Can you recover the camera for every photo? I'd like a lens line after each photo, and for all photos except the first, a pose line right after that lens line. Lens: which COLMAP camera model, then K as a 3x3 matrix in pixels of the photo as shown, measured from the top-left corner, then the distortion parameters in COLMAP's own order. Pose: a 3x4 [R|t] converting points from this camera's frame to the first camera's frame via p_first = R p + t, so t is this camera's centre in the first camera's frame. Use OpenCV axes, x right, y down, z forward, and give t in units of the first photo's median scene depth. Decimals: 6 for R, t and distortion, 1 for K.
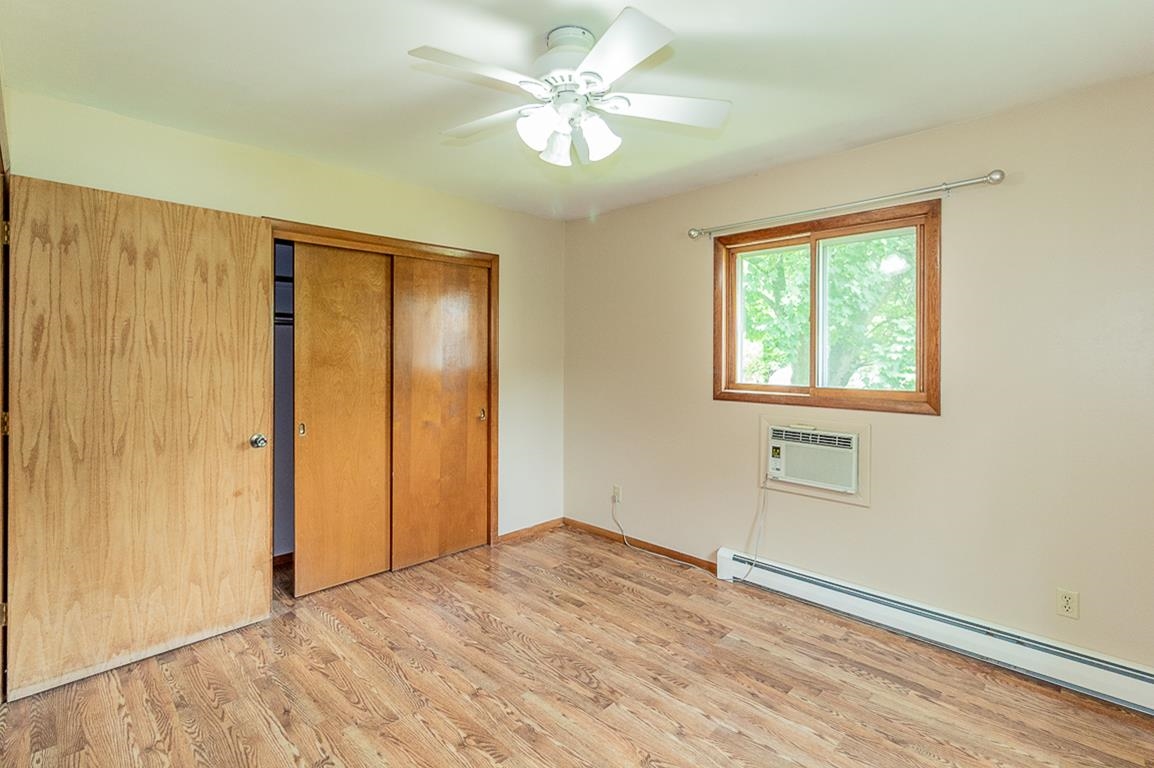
lens RADIAL K [[546.8, 0, 576.6], [0, 546.8, 361.3], [0, 0, 1]] dist [0.001456, -0.000370]
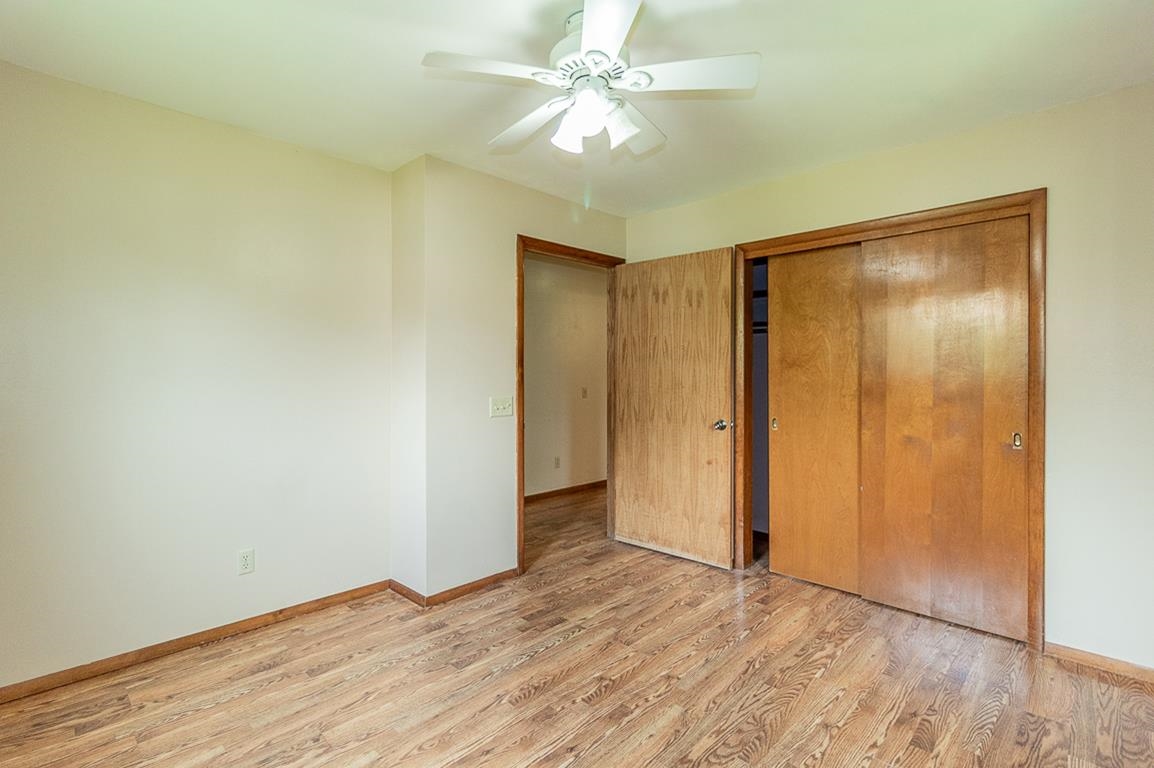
lens RADIAL K [[539.5, 0, 577.0], [0, 539.5, 384.0], [0, 0, 1]] dist [0.000358, -0.000176]
pose [[0.003073, 0.014657, -0.999888, 0.679709], [-0.012633, 0.999813, 0.014617, 0.037333], [0.999915, 0.012587, 0.003258, 0.676497]]
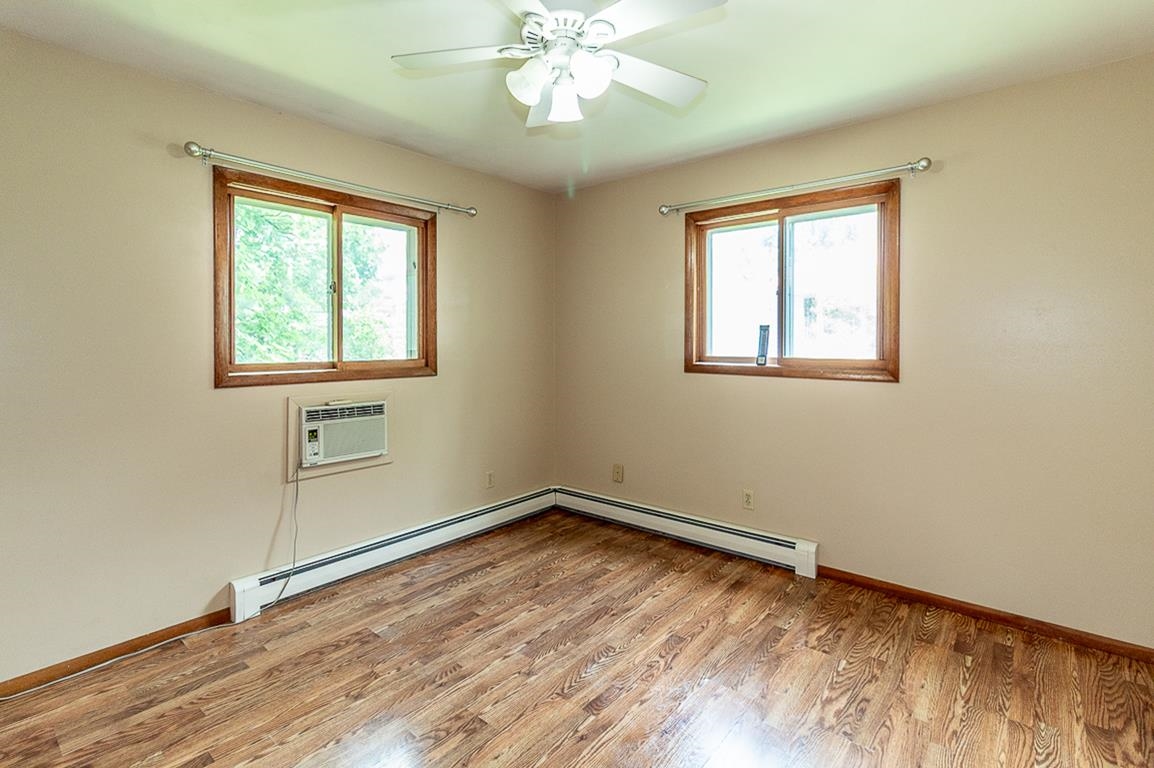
lens RADIAL K [[547.8, 0, 580.1], [0, 547.8, 337.2], [0, 0, 1]] dist [0.002047, -0.000121]
pose [[-0.097833, 0.005280, 0.995189, -0.673783], [0.013780, 0.999897, -0.003951, 0.013950], [-0.995107, 0.013327, -0.097895, 0.740124]]
